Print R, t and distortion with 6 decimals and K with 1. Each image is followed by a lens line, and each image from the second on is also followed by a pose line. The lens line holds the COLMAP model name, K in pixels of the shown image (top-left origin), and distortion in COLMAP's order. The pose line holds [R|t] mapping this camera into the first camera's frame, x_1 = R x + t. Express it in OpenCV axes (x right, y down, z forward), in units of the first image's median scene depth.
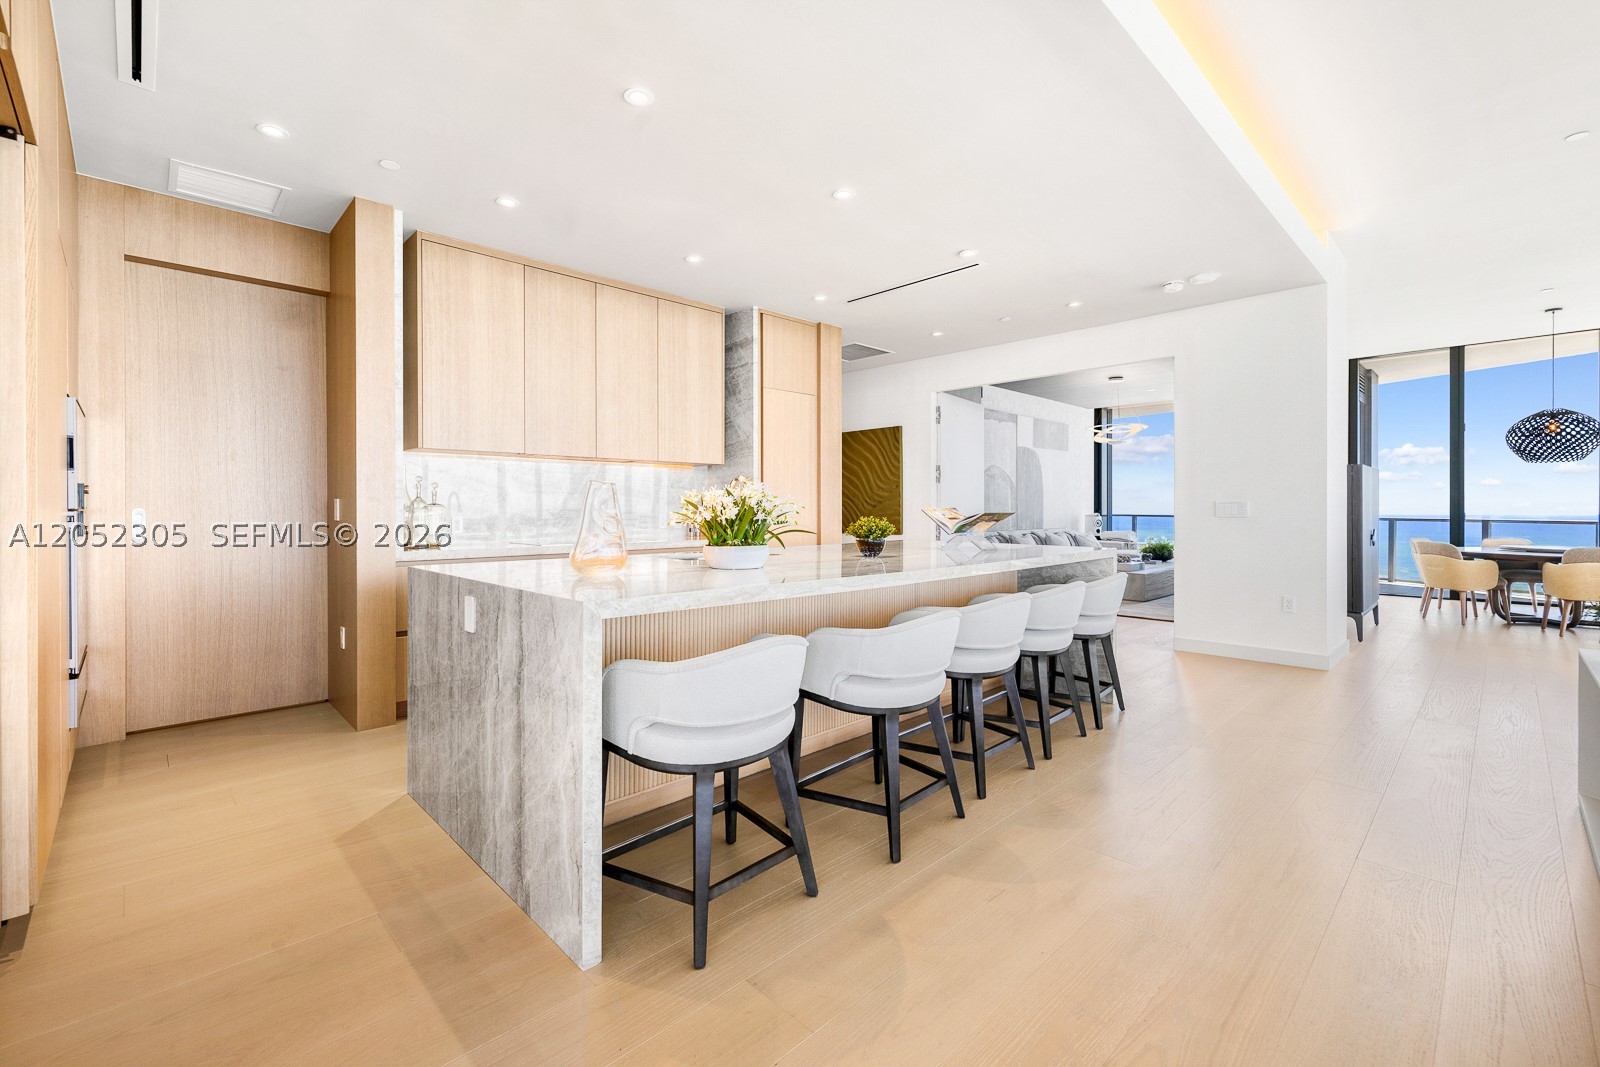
lens RADIAL K [[684.6, 0, 796.2], [0, 684.6, 512.7], [0, 0, 1]] dist [0.002927, 0.000236]
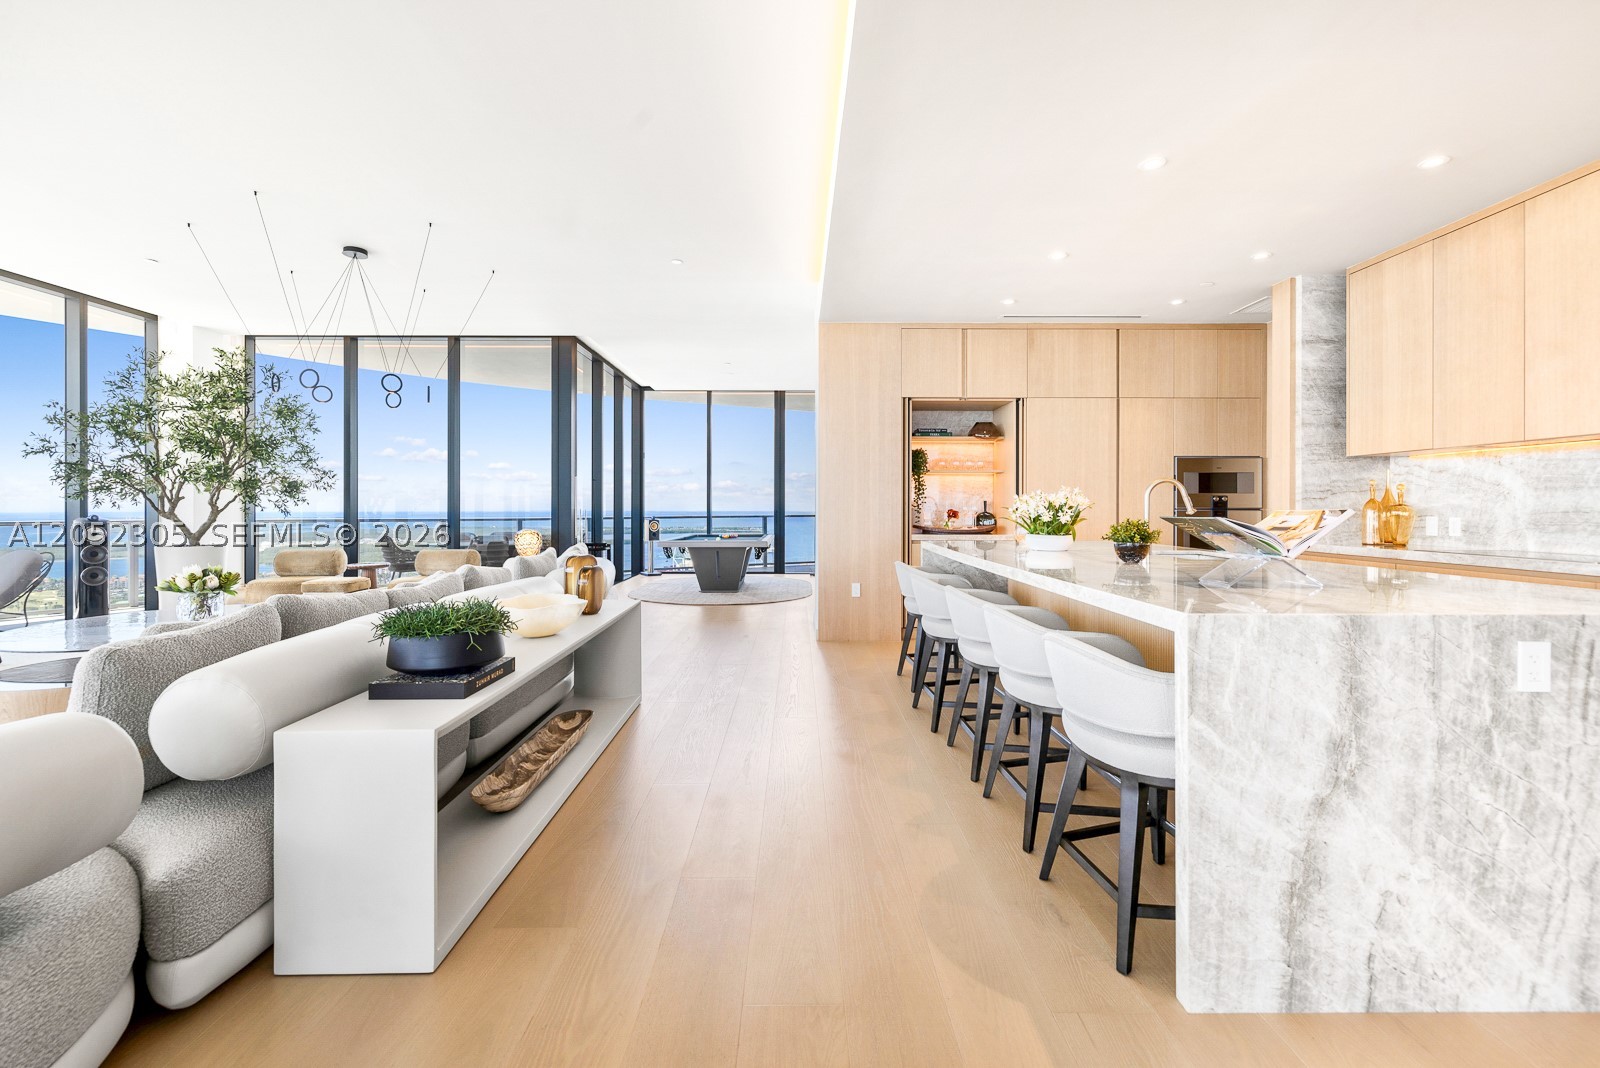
lens RADIAL K [[684.6, 0, 796.2], [0, 684.6, 513.2], [0, 0, 1]] dist [0.002927, 0.000236]
pose [[-0.689838, 0.010069, -0.723893, 1.125670], [-0.002372, 0.999866, 0.016168, -0.016735], [0.723960, 0.012870, -0.689722, 1.391201]]
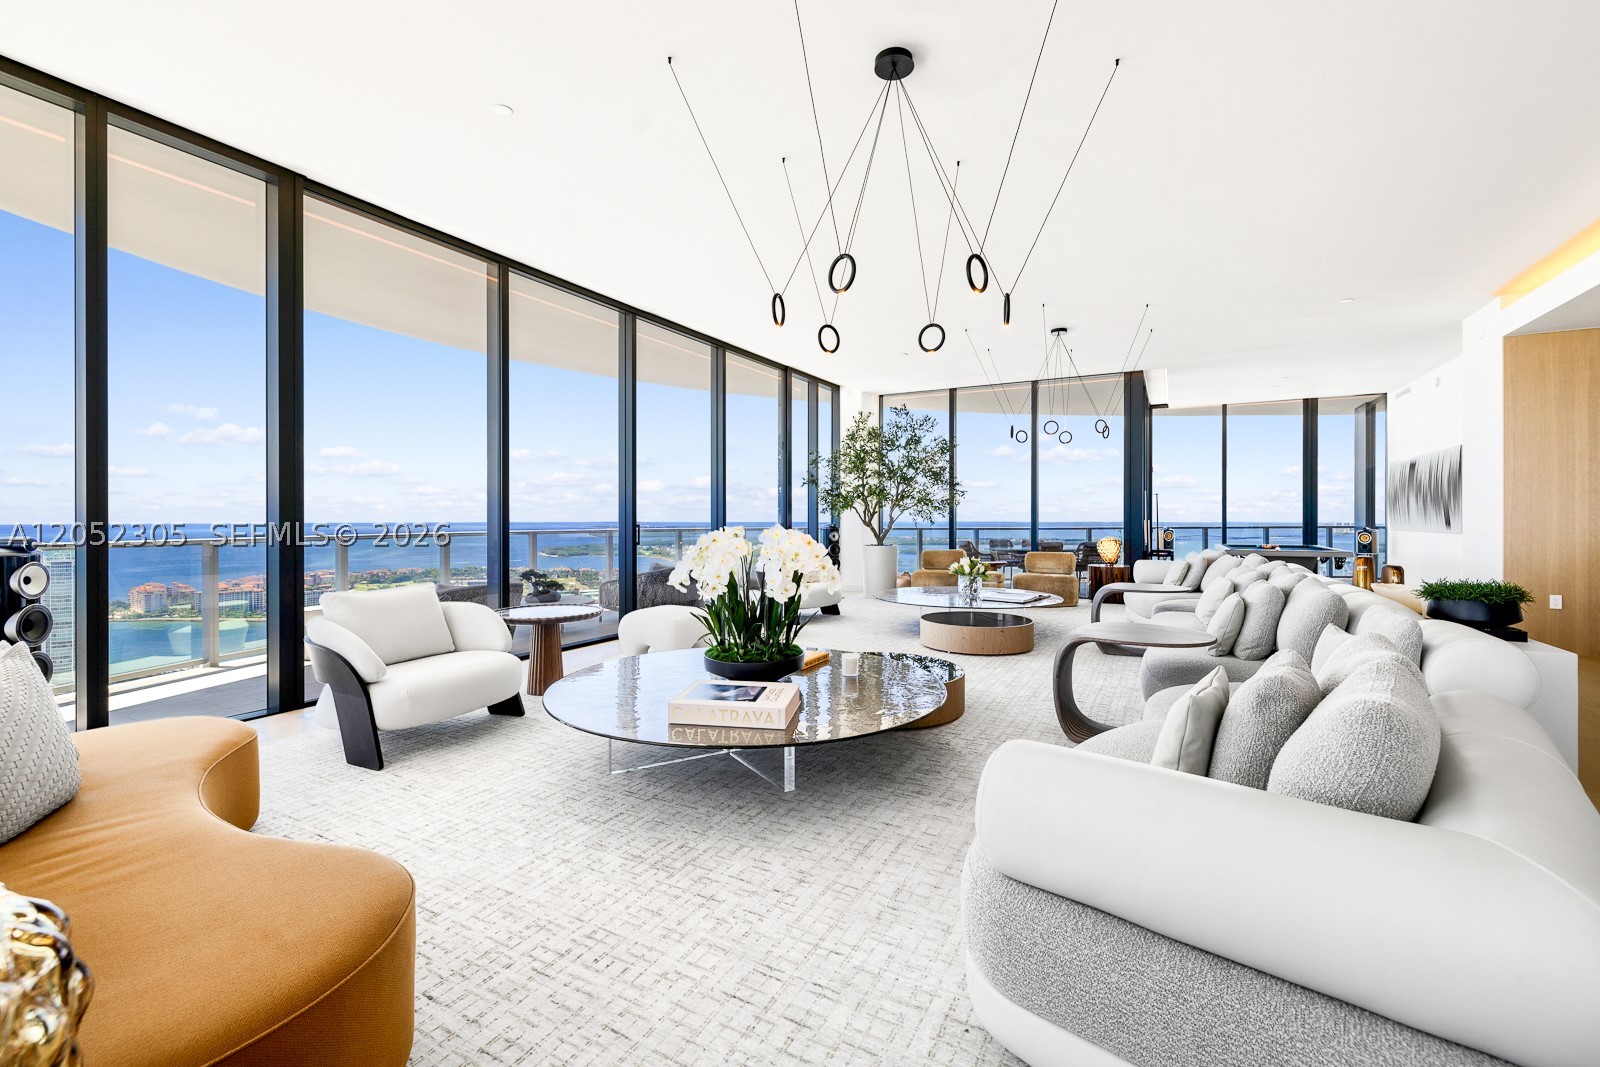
lens RADIAL K [[684.6, 0, 796.2], [0, 684.6, 512.7], [0, 0, 1]] dist [0.002927, 0.000236]
pose [[-0.952061, -0.000136, -0.305907, 2.141798], [0.000072, 1.000000, -0.000670, -0.020209], [0.305907, -0.000660, -0.952061, 1.341892]]
